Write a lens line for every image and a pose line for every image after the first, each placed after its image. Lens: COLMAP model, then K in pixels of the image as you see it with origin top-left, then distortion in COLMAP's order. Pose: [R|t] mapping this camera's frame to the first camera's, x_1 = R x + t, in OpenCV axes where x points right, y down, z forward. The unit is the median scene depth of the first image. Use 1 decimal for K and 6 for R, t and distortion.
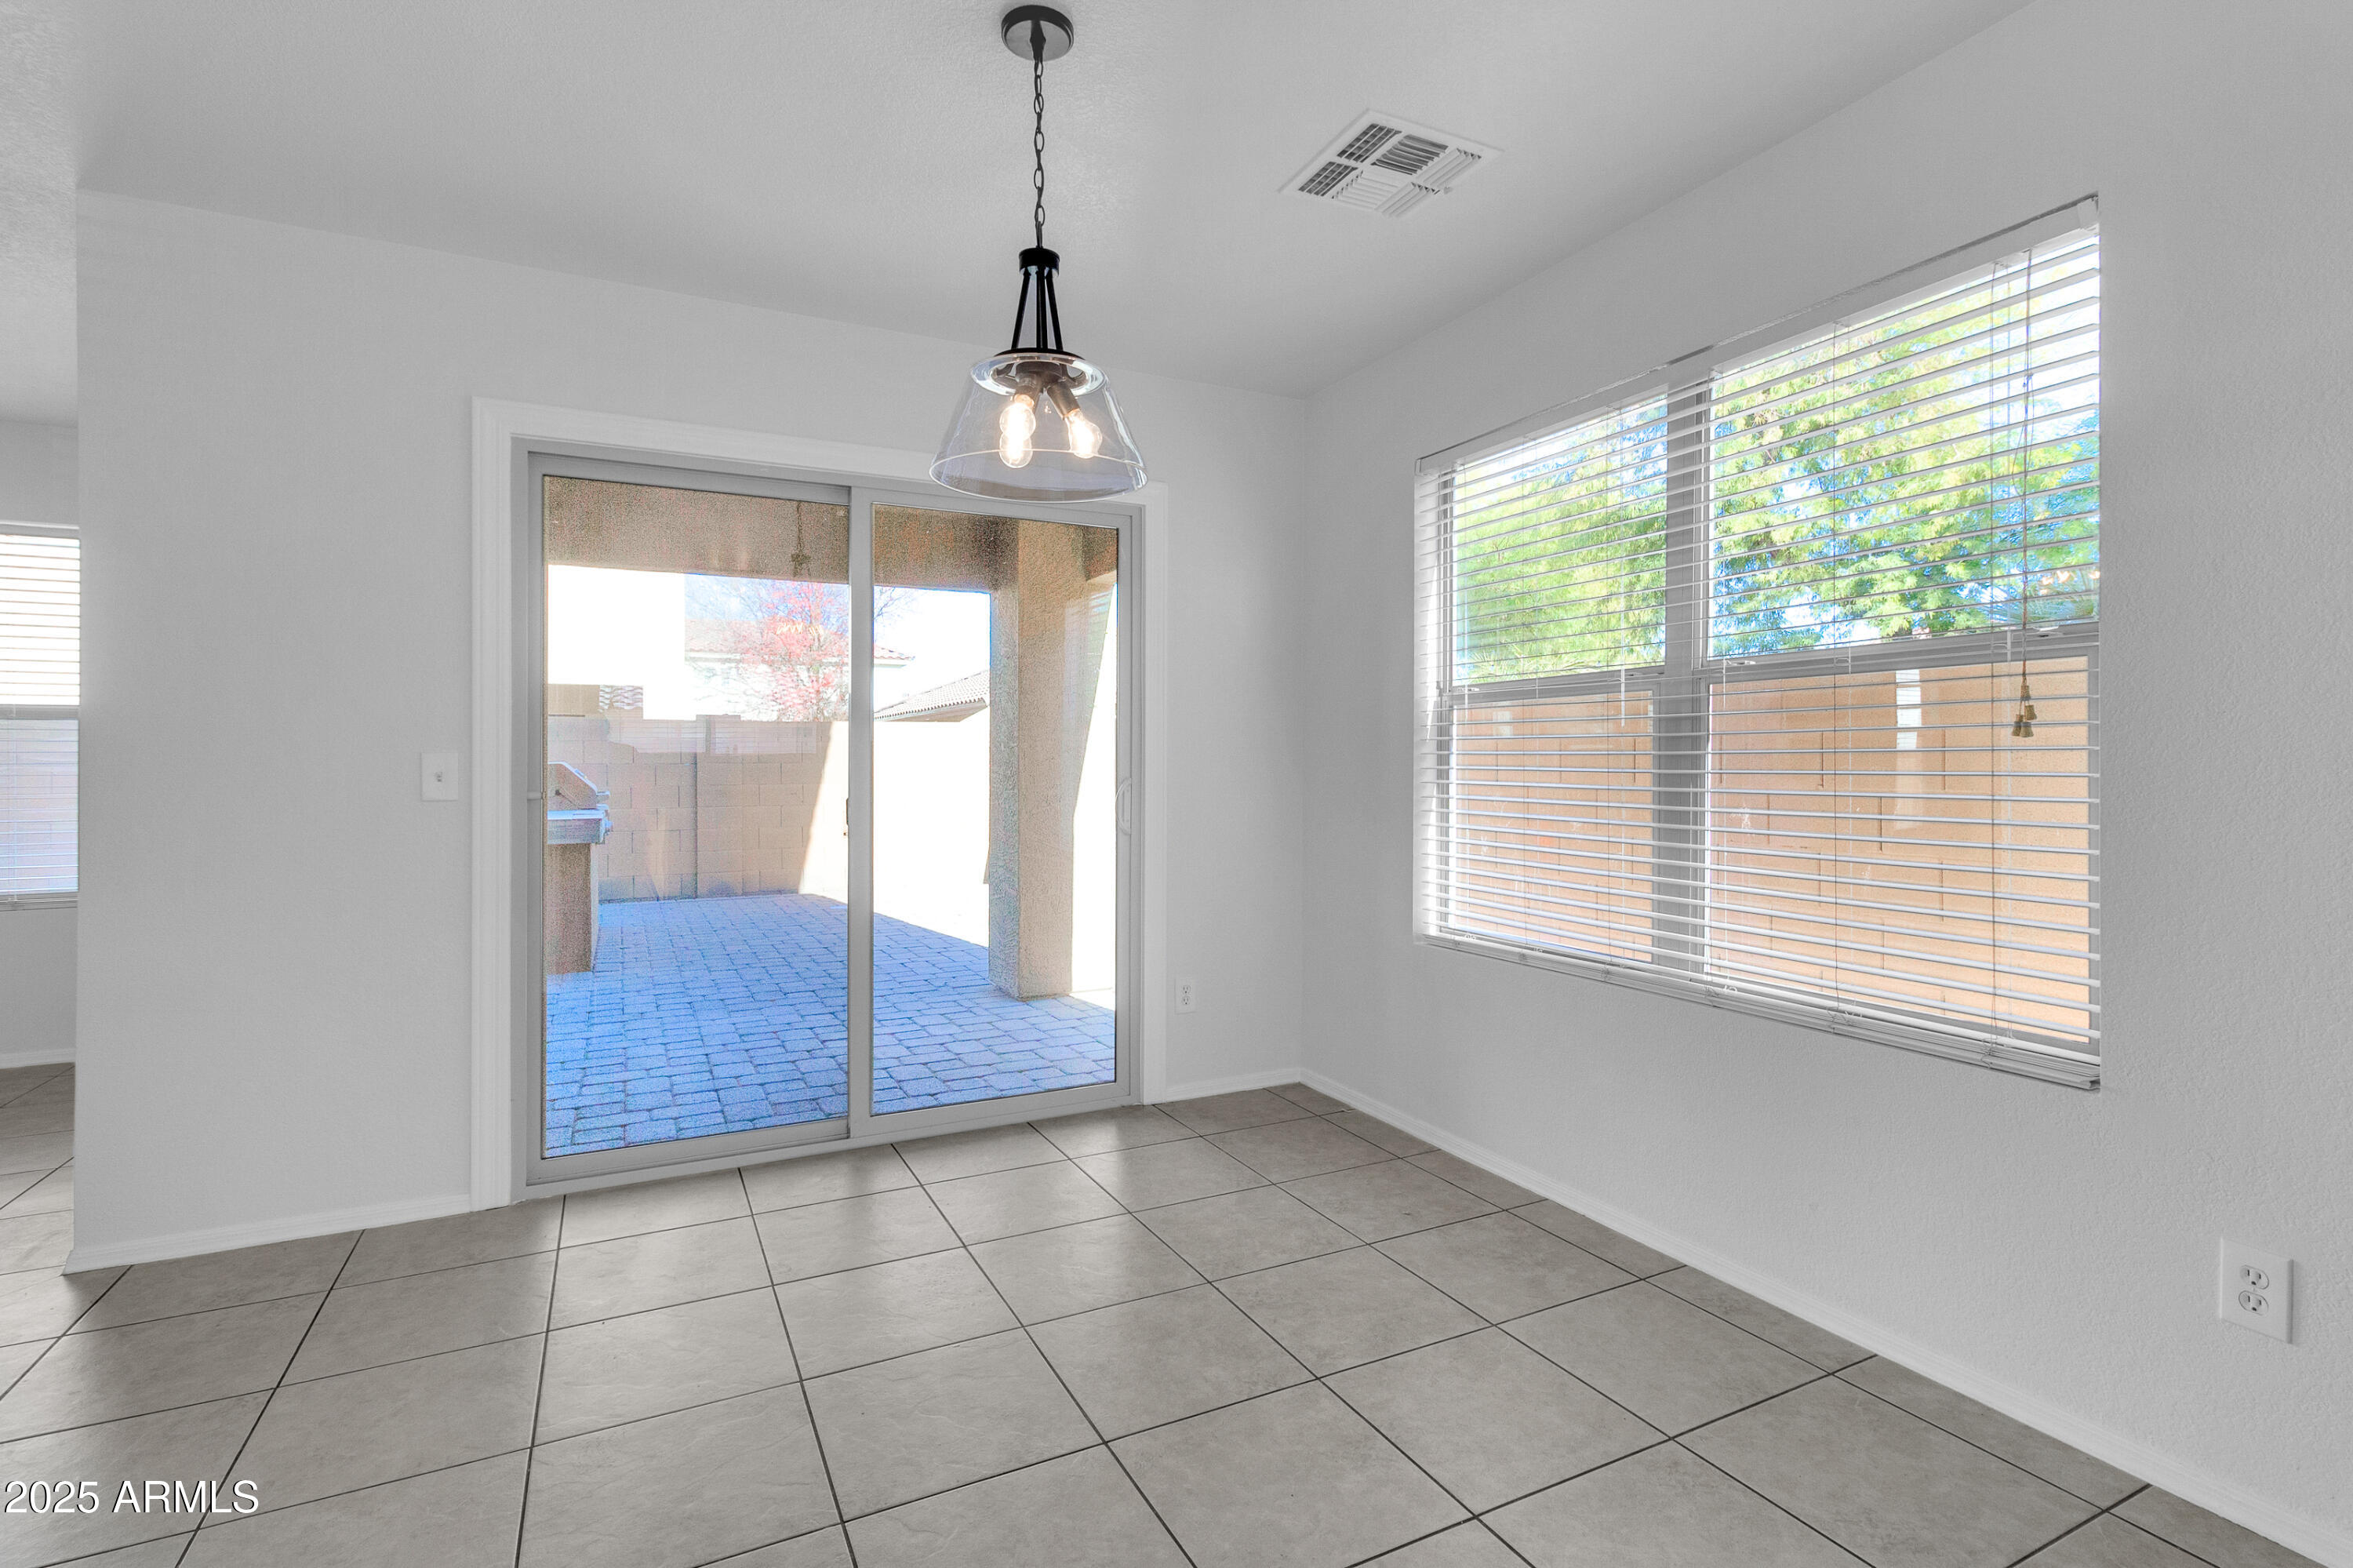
lens RADIAL K [[1099.5, 0, 1173.0], [0, 1099.5, 774.8], [0, 0, 1]] dist [0.000593, -0.000677]
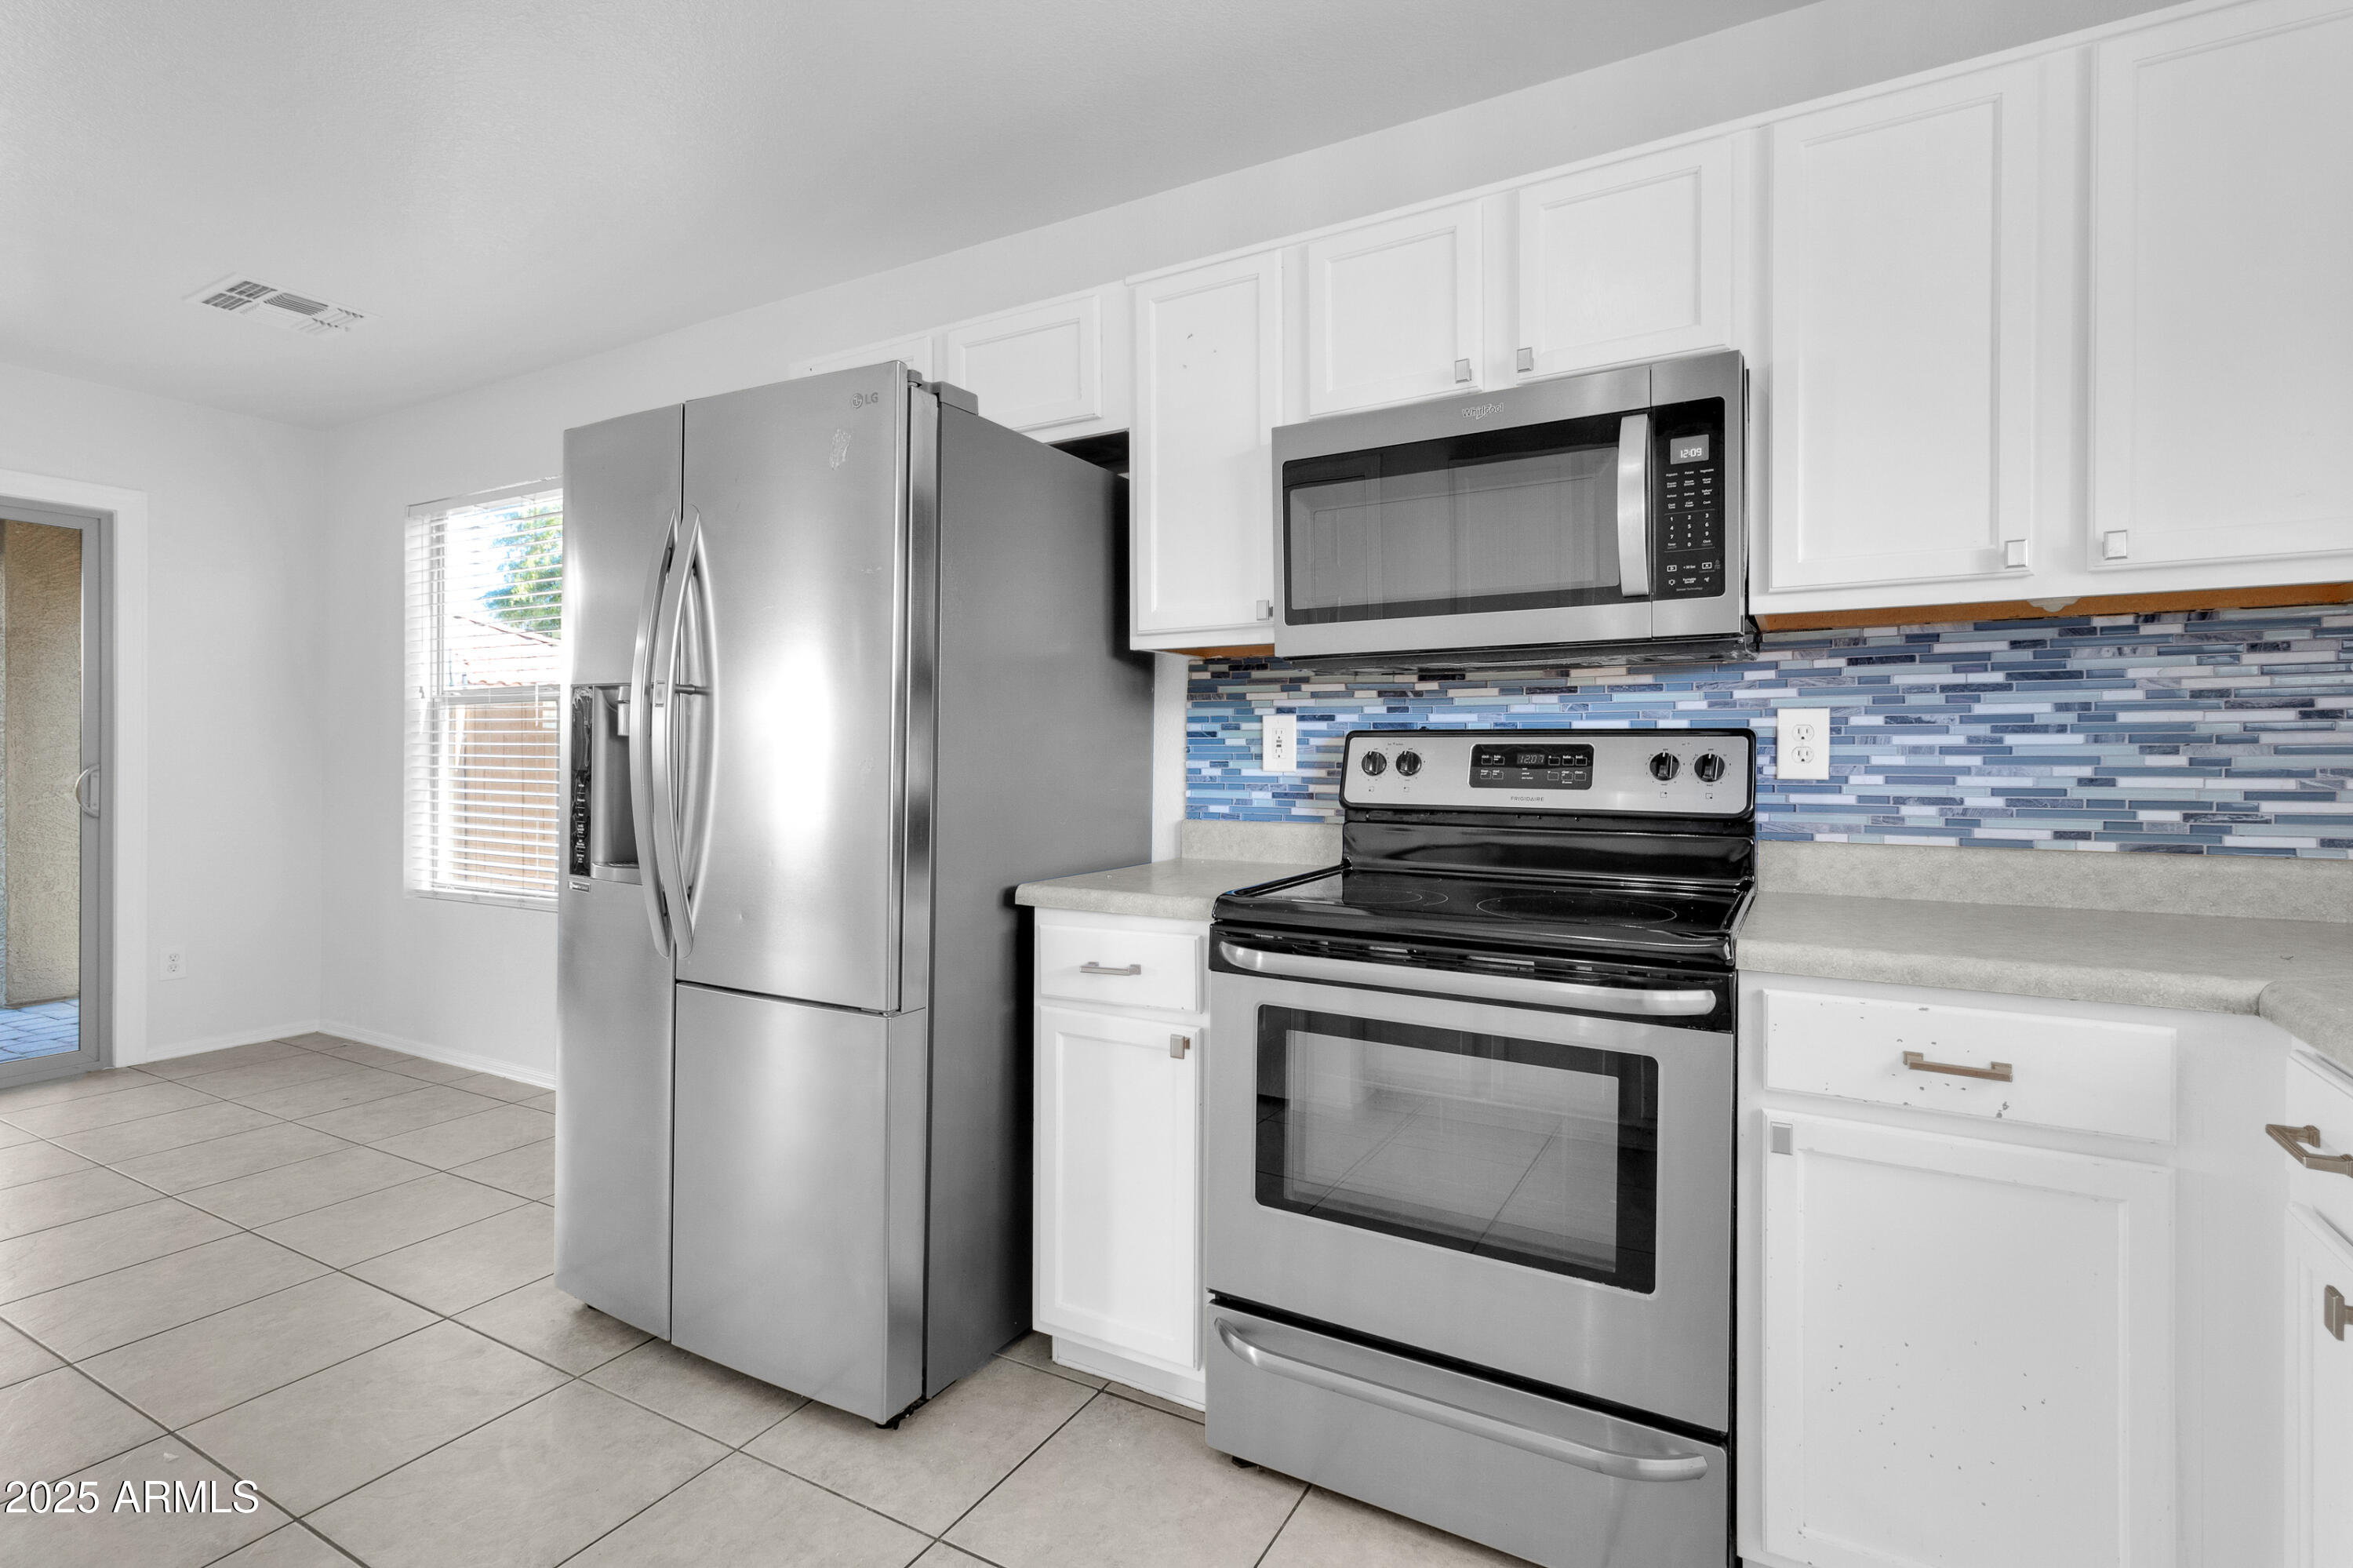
lens RADIAL K [[1099.5, 0, 1200.5], [0, 1099.5, 768.4], [0, 0, 1]] dist [0.000593, -0.000677]
pose [[0.819337, -0.004402, 0.573295, 0.287936], [0.002000, 0.999986, 0.004819, 0.004746], [-0.573308, -0.002802, 0.819335, -0.621873]]
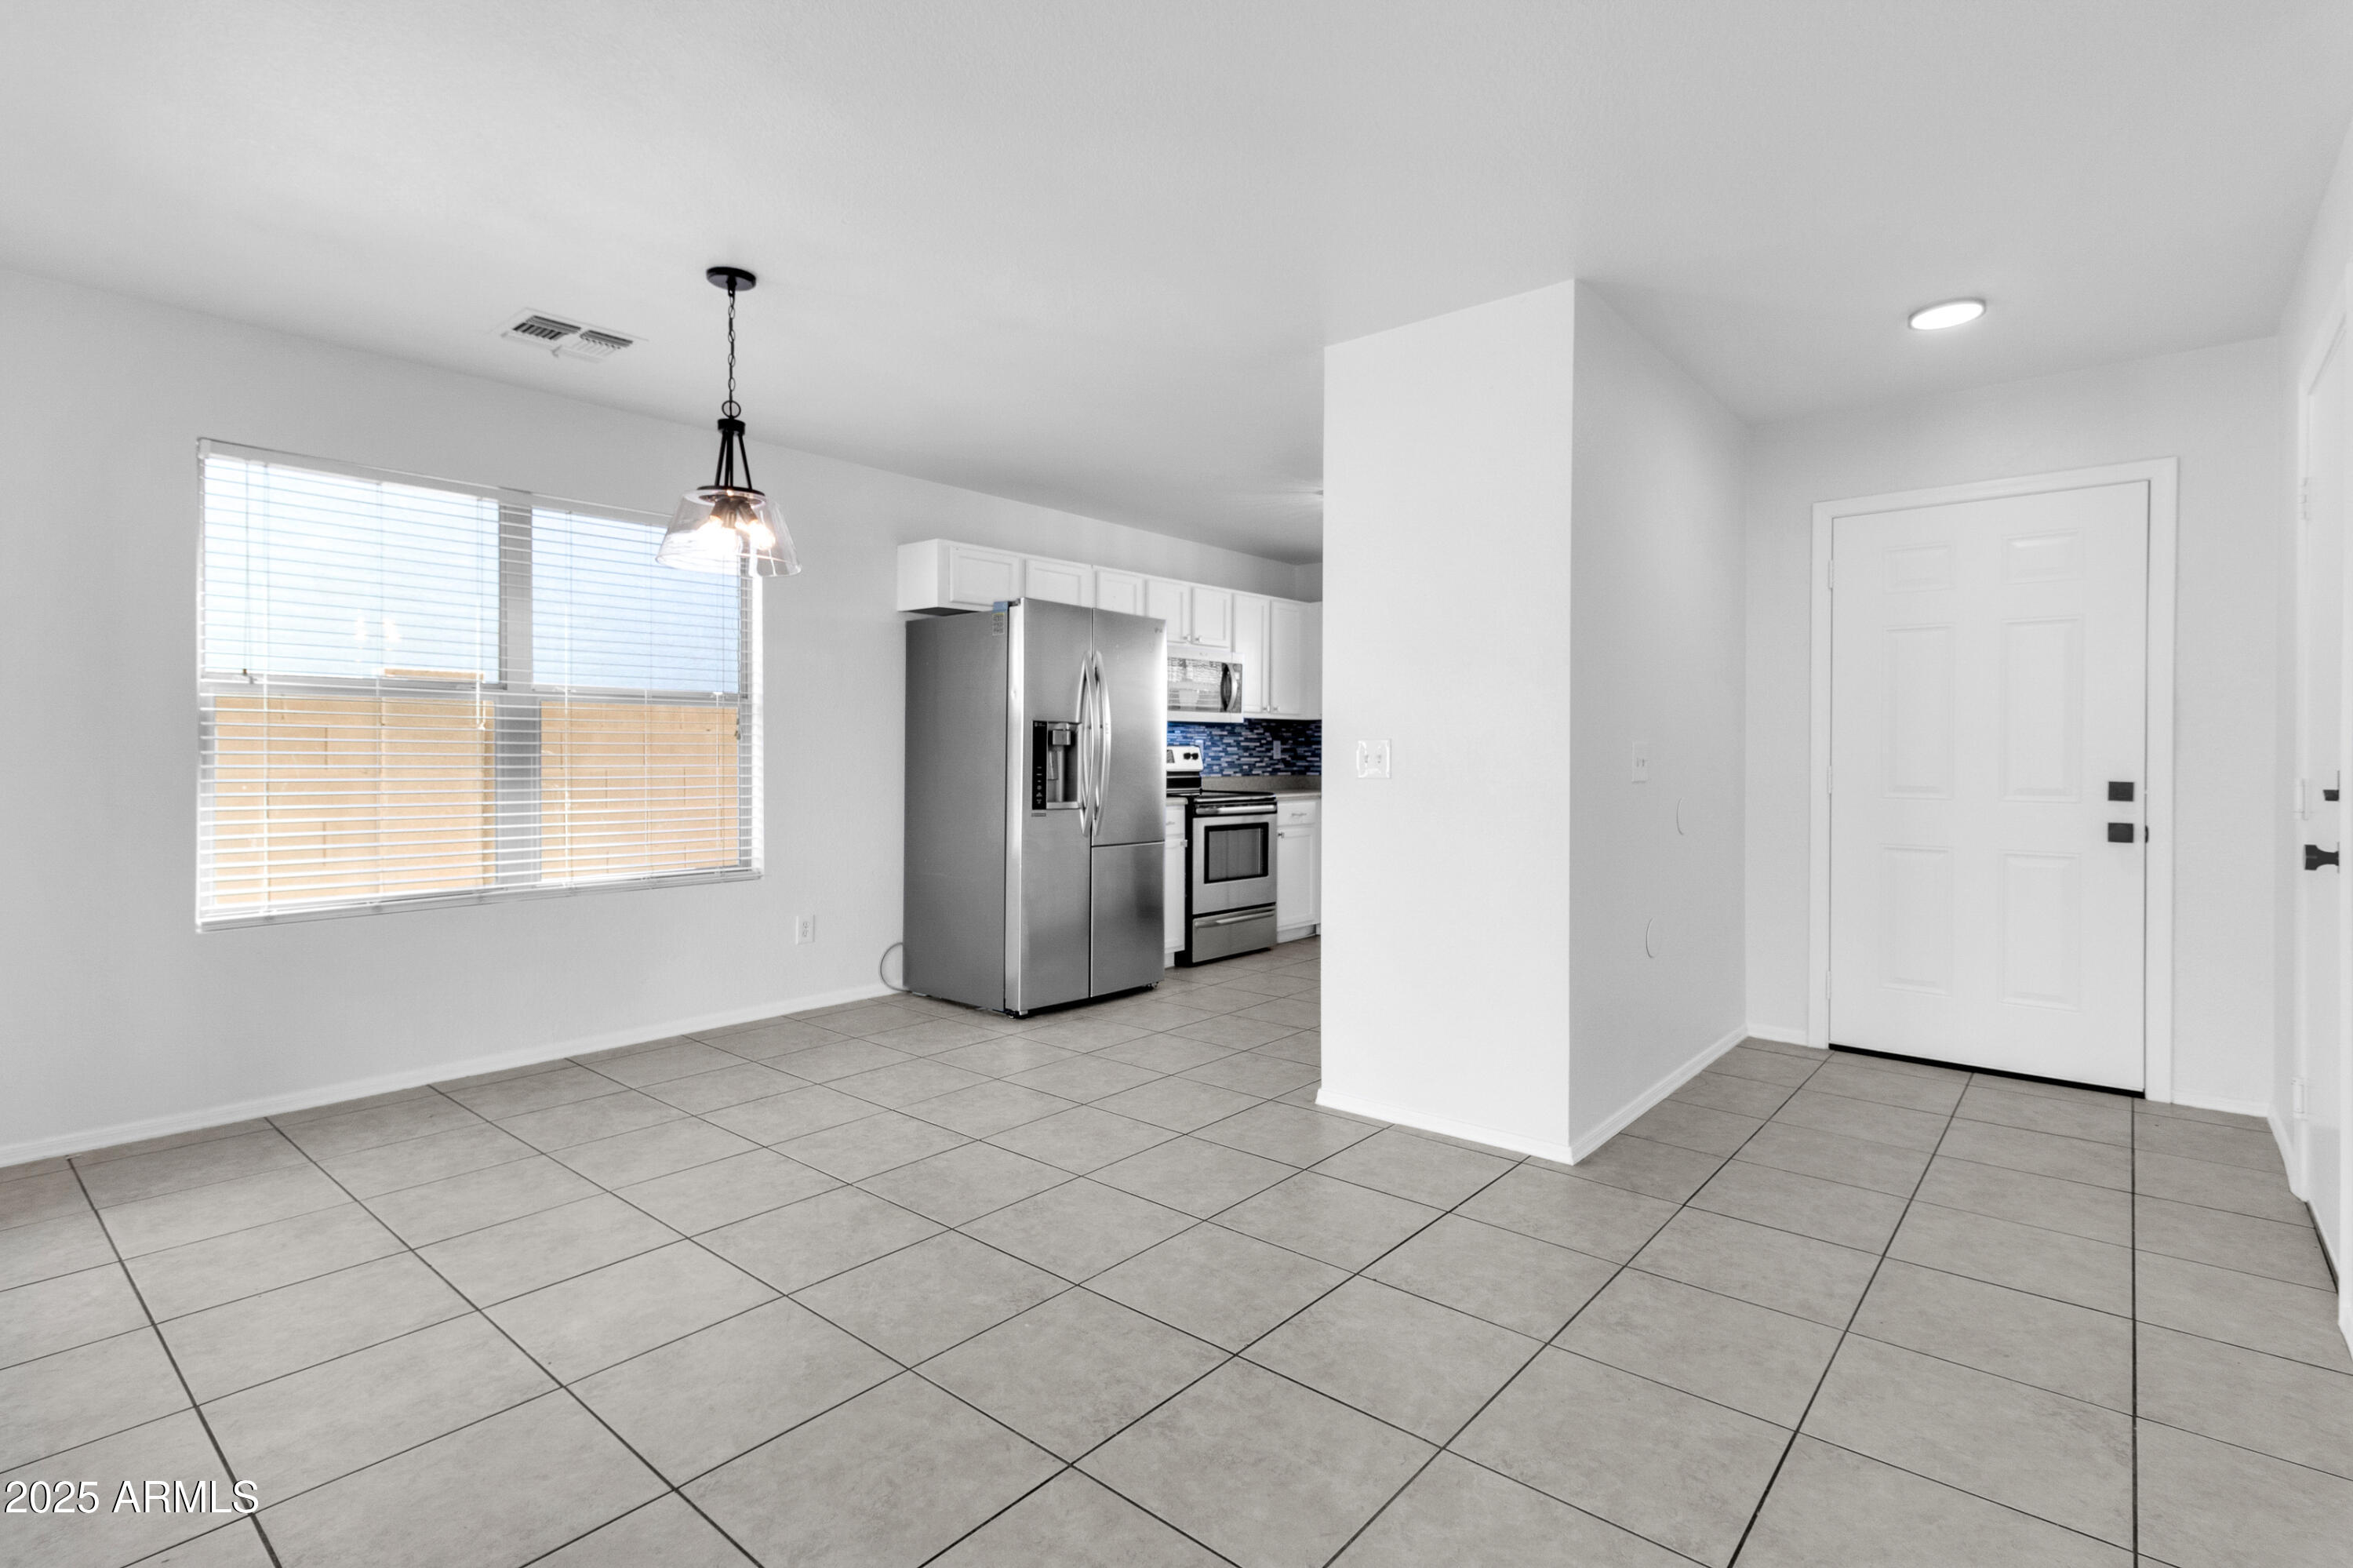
lens RADIAL K [[1099.5, 0, 1199.9], [0, 1099.5, 741.4], [0, 0, 1]] dist [0.000593, -0.000677]
pose [[-0.400337, 0.009102, 0.916323, -1.224168], [0.004566, 0.999958, -0.007937, -0.005251], [-0.916357, 0.001006, -0.400362, 0.683028]]
